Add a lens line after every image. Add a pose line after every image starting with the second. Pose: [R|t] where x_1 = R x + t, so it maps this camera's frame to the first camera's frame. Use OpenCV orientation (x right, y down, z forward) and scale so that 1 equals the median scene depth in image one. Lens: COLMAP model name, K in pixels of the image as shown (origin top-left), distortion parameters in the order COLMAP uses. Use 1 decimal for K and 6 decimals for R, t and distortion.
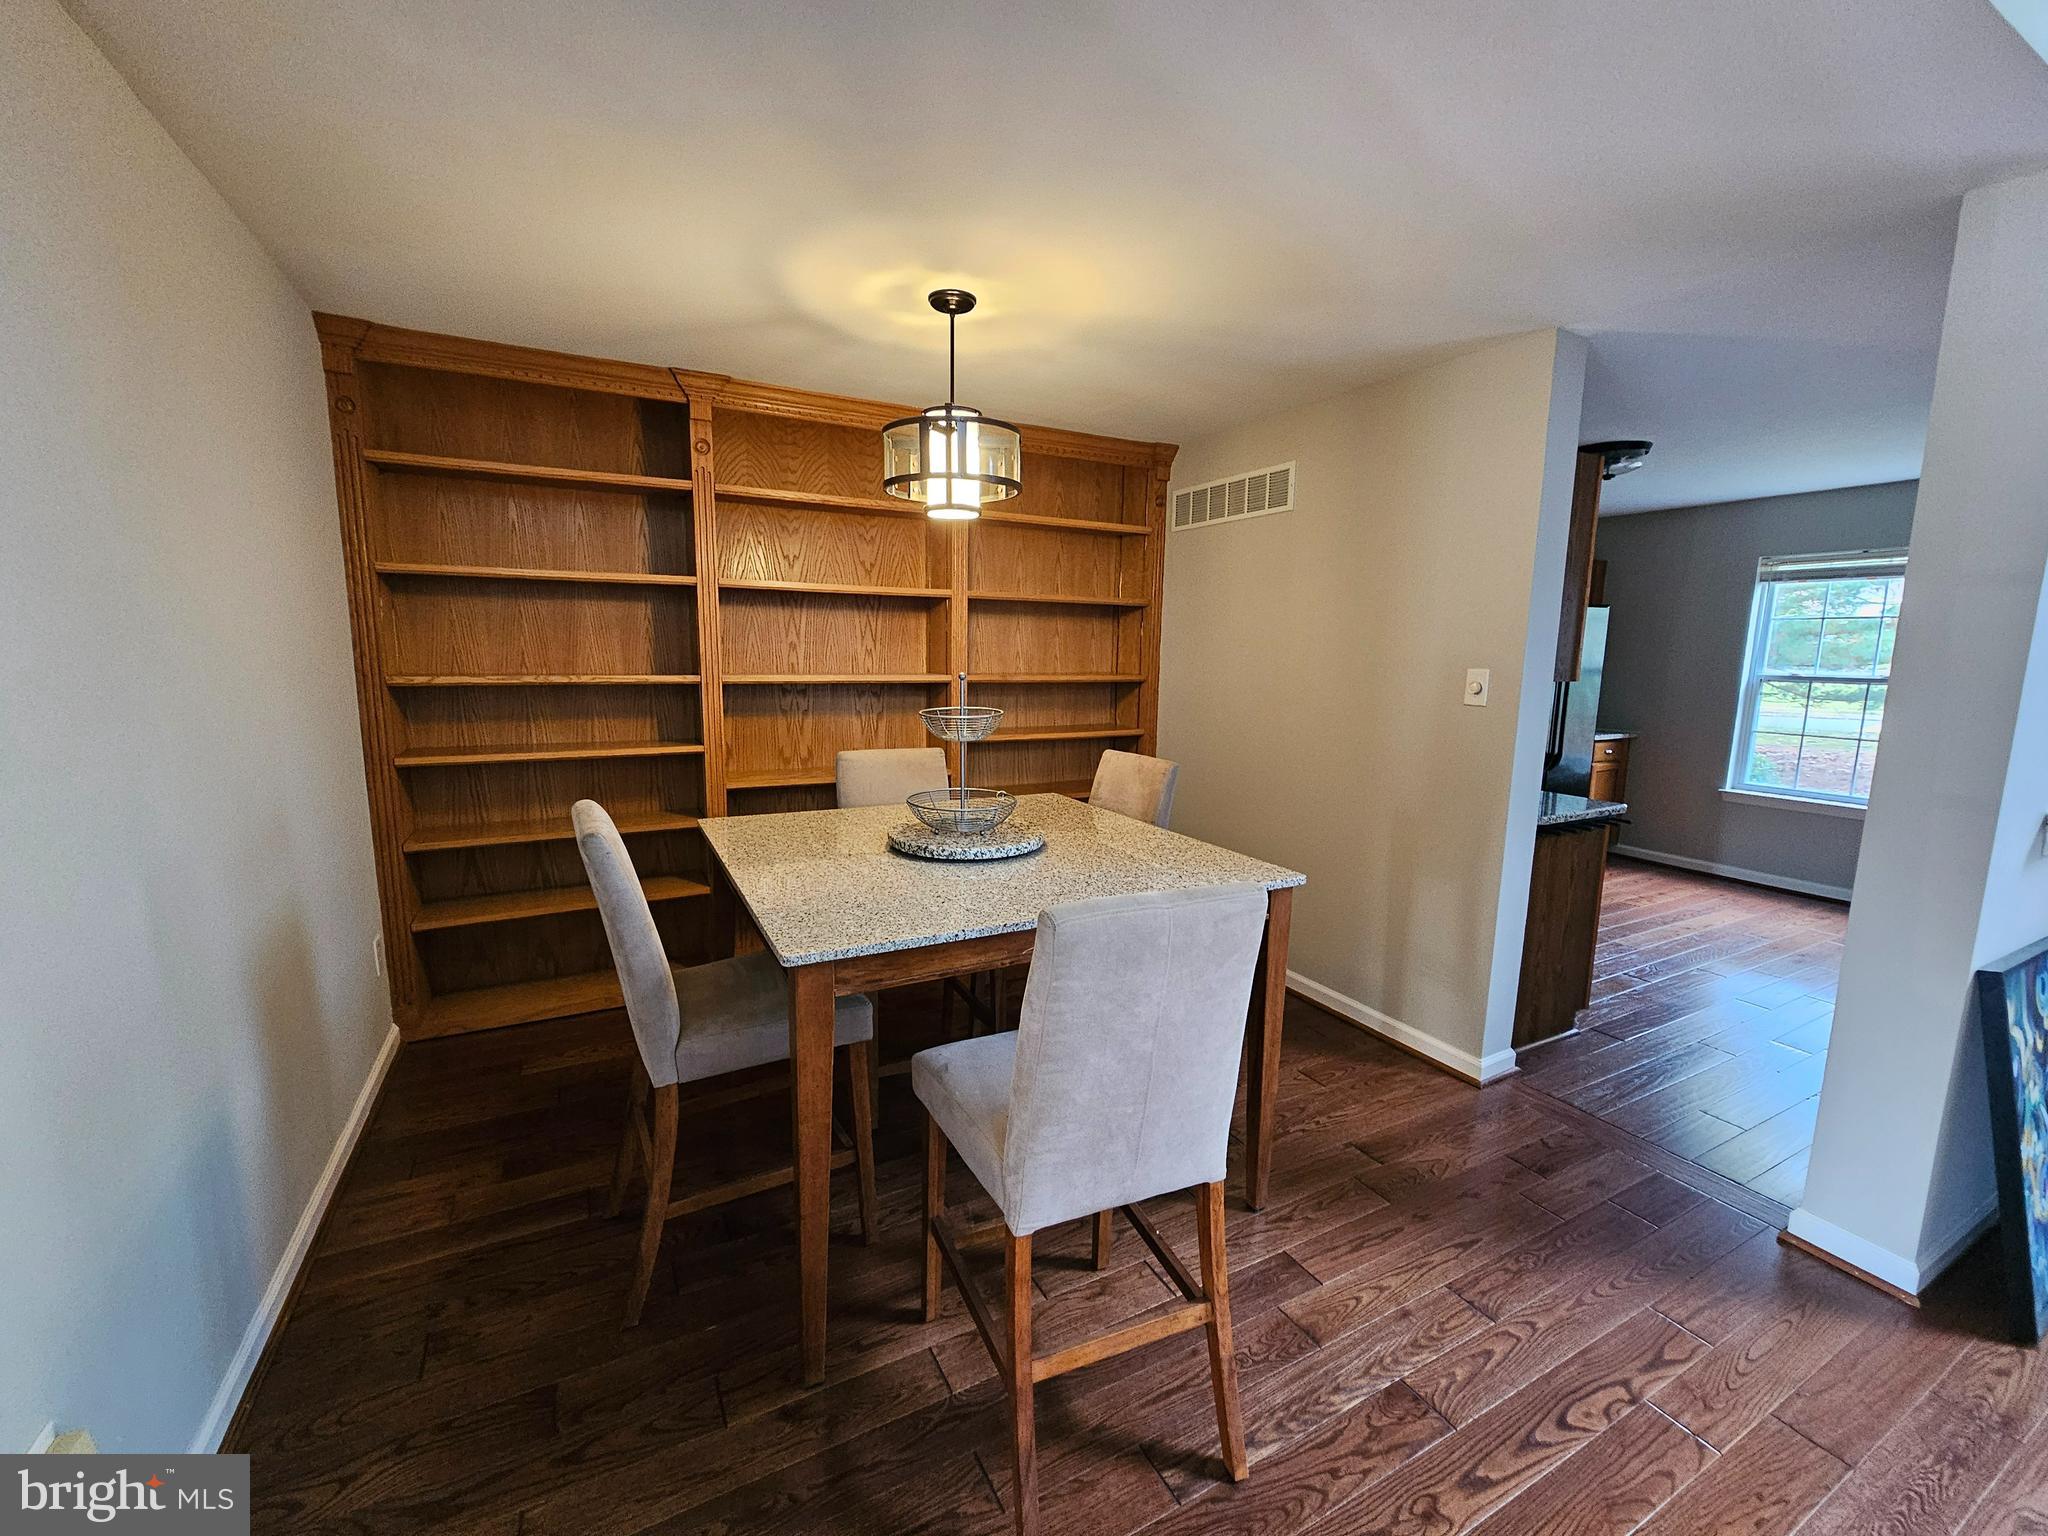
lens RADIAL K [[840.9, 0, 1021.1], [0, 840.9, 771.0], [0, 0, 1]] dist [0.001820, -0.000228]
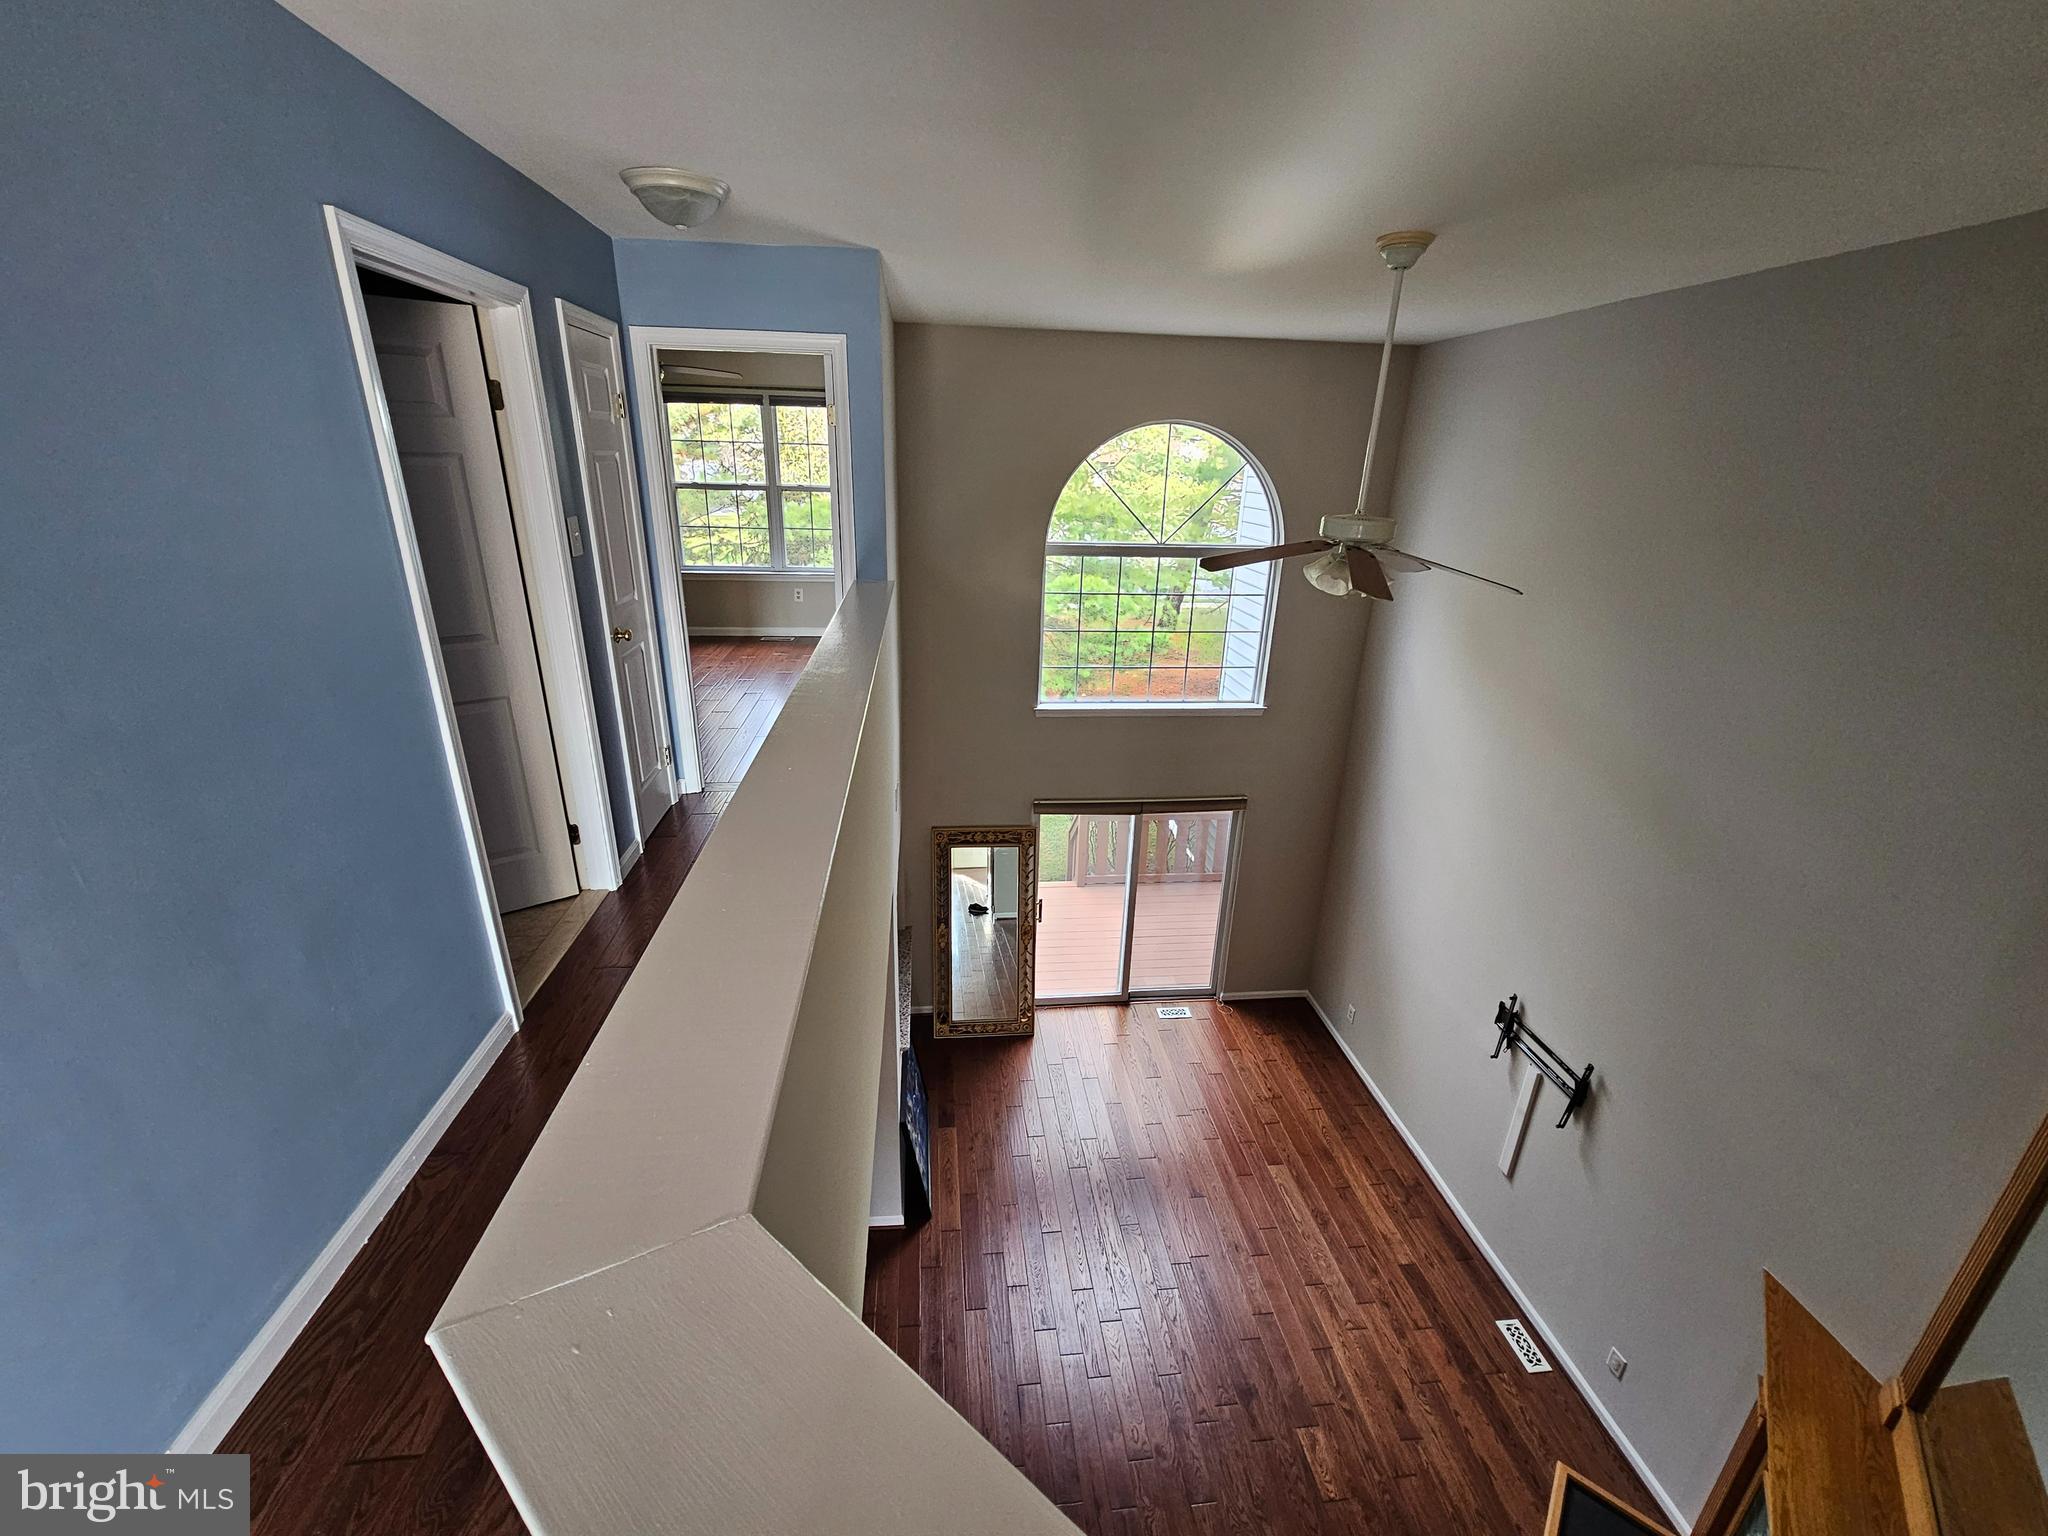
lens RADIAL K [[840.9, 0, 1019.6], [0, 840.9, 775.8], [0, 0, 1]] dist [0.001820, -0.000228]
pose [[0.377045, -0.335140, 0.863434, -0.723185], [0.118088, 0.942024, 0.314079, -1.670160], [-0.918636, -0.016461, 0.394762, -0.434439]]
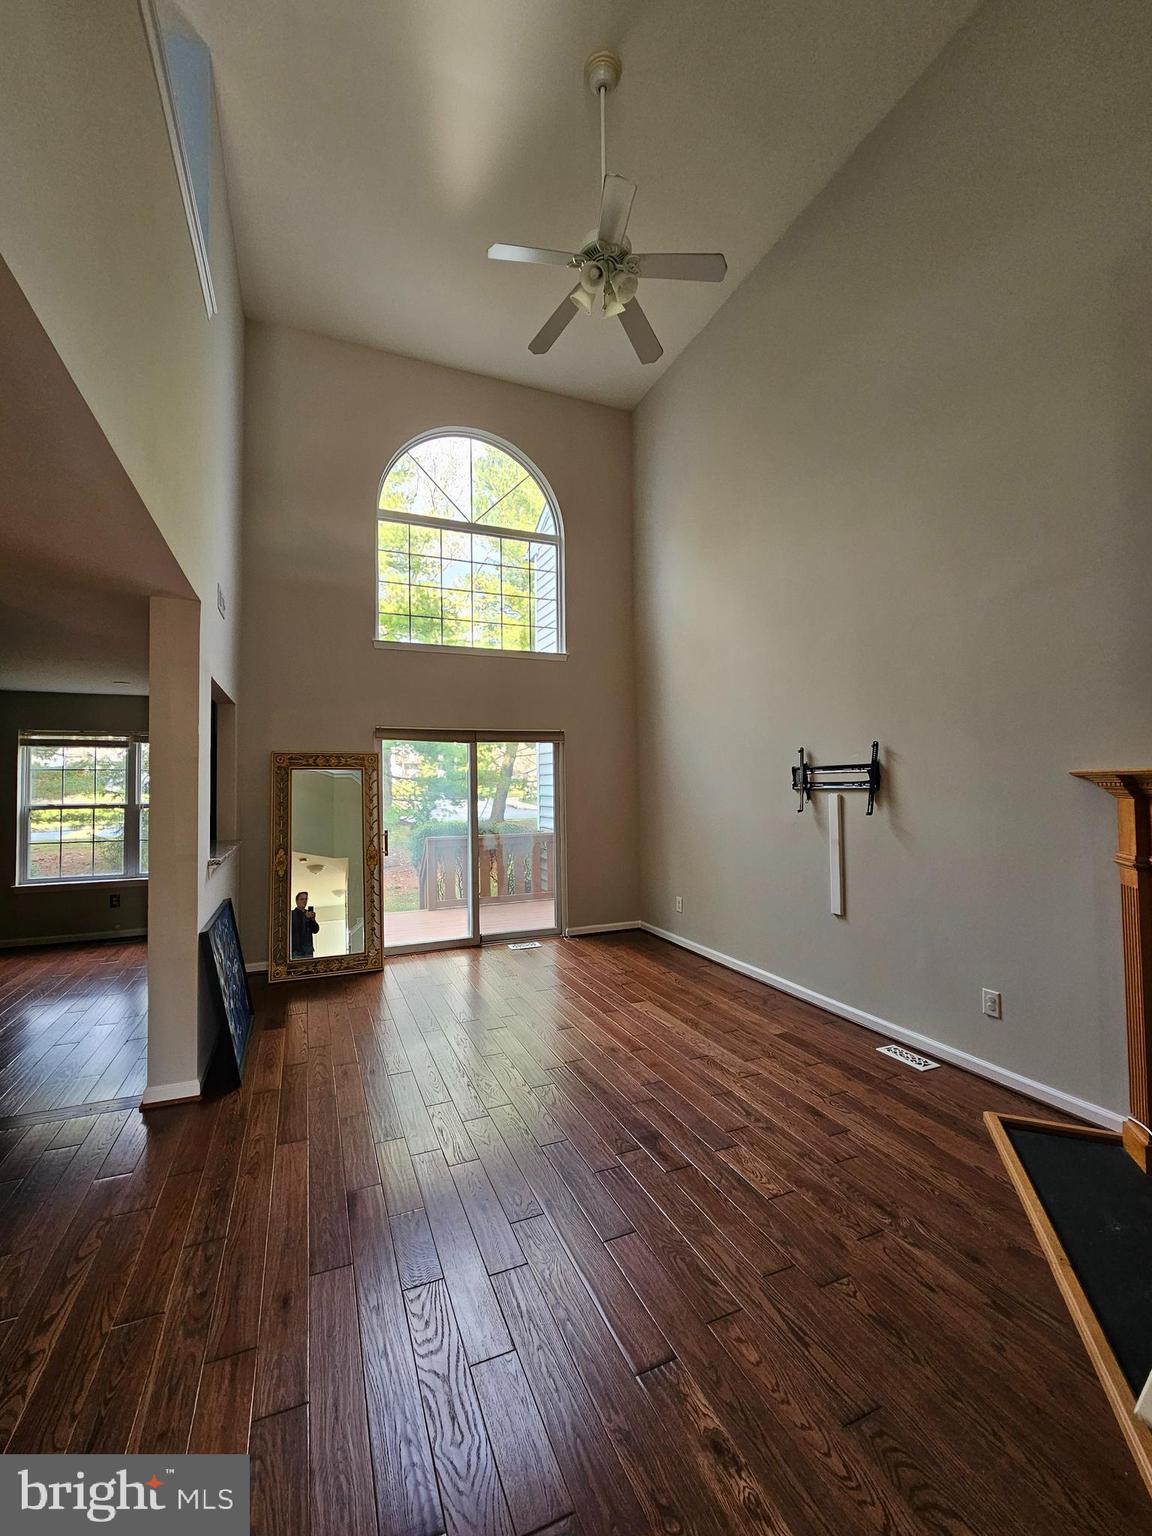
lens RADIAL K [[630.7, 0, 570.1], [0, 630.7, 762.5], [0, 0, 1]] dist [0.001820, -0.000228]
pose [[0.096703, 0.014084, 0.995214, -0.456341], [0.162564, 0.986249, -0.029753, -0.000256], [-0.981948, 0.164663, 0.093084, -0.204217]]
